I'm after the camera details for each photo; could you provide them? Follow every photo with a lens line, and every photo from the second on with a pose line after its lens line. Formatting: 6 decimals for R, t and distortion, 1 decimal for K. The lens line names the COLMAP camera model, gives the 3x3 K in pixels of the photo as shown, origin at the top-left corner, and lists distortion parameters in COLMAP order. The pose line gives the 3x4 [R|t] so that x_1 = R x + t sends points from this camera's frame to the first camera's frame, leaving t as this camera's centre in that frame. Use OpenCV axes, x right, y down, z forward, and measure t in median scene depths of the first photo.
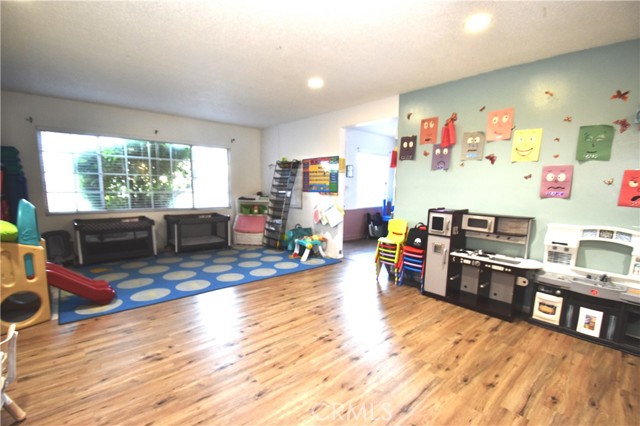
lens RADIAL K [[306.0, 0, 321.9], [0, 306.0, 228.6], [0, 0, 1]] dist [-0.001678, -0.000321]
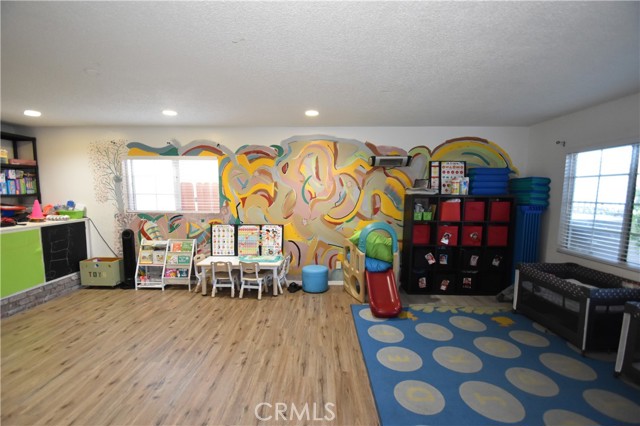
lens RADIAL K [[306.0, 0, 321.9], [0, 306.0, 228.6], [0, 0, 1]] dist [-0.001678, -0.000321]
pose [[-0.688580, 0.064472, -0.722289, 0.250017], [-0.122157, 0.971493, 0.203172, -0.284549], [0.714797, 0.228133, -0.661075, 1.539702]]
